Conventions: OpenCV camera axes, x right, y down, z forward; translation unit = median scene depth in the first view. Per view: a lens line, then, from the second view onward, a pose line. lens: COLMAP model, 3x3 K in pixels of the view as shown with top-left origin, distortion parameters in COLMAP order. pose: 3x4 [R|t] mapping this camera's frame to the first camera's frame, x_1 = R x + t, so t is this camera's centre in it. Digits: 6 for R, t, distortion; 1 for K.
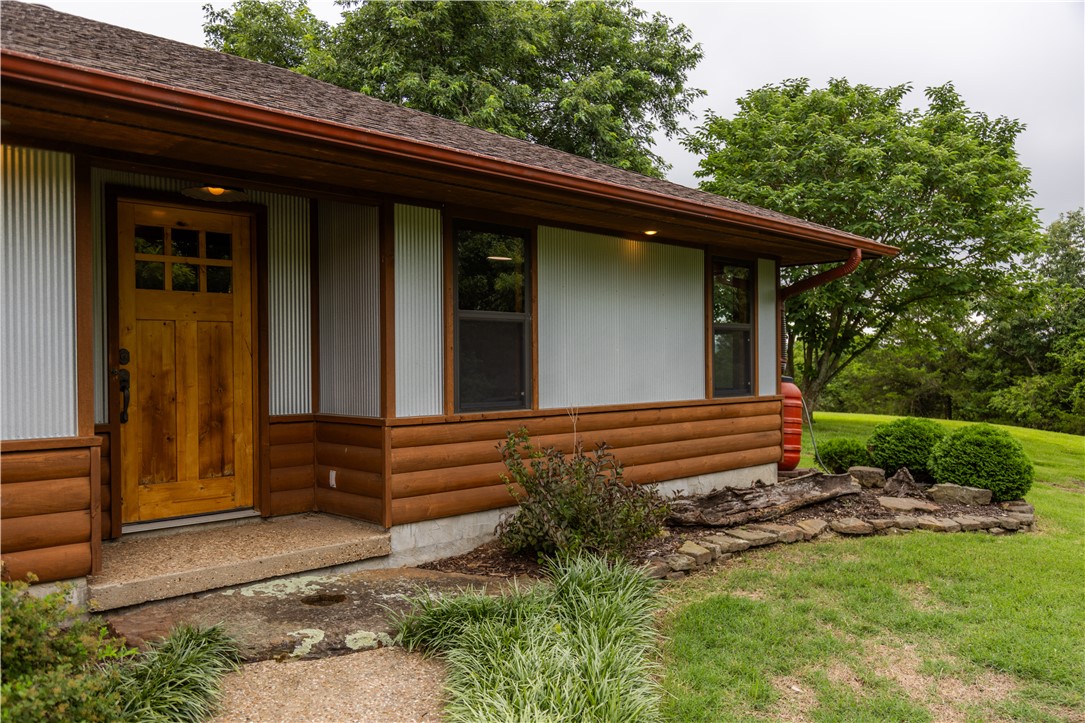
lens RADIAL K [[861.7, 0, 540.9], [0, 861.7, 371.1], [0, 0, 1]] dist [0.018923, -0.001123]
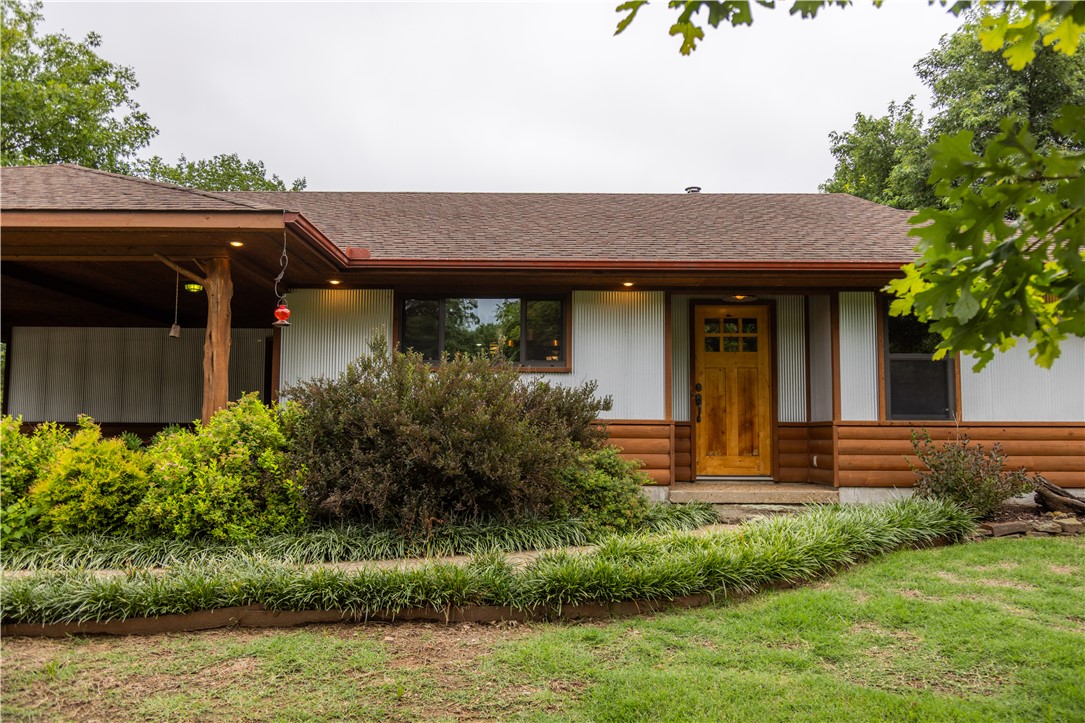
lens RADIAL K [[861.7, 0, 541.6], [0, 861.7, 362.0], [0, 0, 1]] dist [0.018923, -0.001123]
pose [[0.718679, -0.049478, -0.693580, 0.557125], [-0.015437, 0.996084, -0.087054, 0.092895], [0.695171, 0.073271, 0.715100, -0.571422]]
